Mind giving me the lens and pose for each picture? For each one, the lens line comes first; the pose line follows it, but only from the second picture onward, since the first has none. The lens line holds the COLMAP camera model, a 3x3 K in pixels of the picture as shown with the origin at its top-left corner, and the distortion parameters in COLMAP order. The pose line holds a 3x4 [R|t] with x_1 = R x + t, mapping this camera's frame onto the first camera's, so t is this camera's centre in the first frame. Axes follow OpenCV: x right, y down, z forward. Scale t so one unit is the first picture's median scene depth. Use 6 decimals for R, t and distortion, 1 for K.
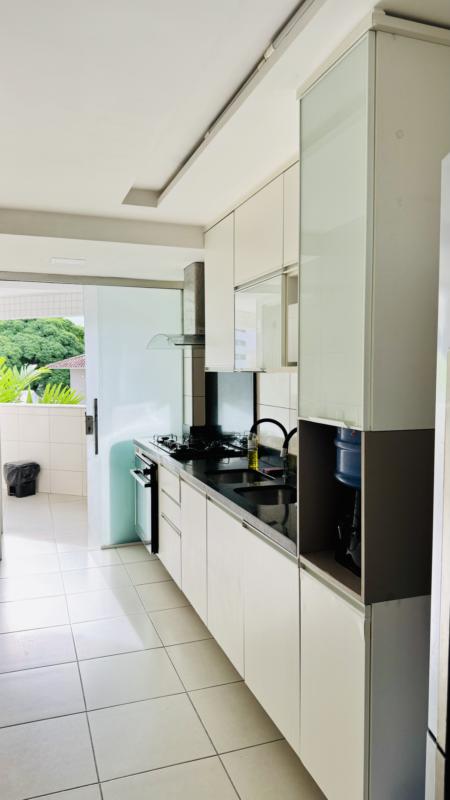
lens RADIAL K [[572.1, 0, 225.7], [0, 572.1, 402.8], [0, 0, 1]] dist [0.087530, -0.085879]
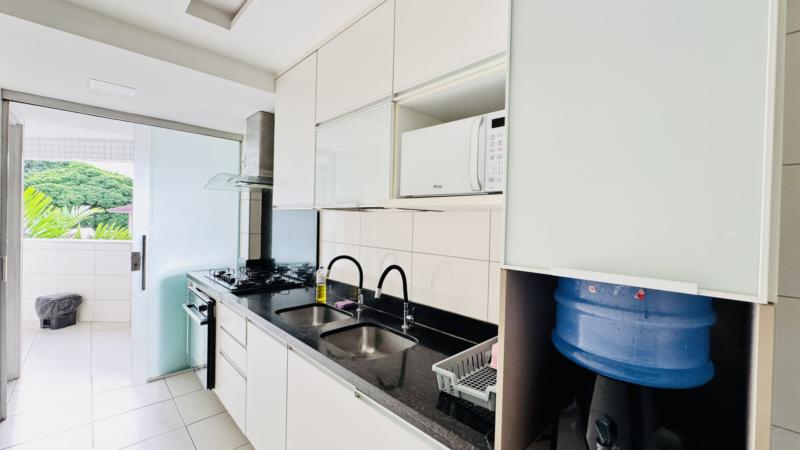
lens RADIAL K [[320.8, 0, 399.6], [0, 320.8, 225.4], [0, 0, 1]] dist [-0.002302, -0.000443]
pose [[0.906793, 0.019927, 0.421106, -0.057965], [-0.002791, 0.999144, -0.041269, -0.002491], [-0.421568, 0.036247, 0.906072, 0.306720]]
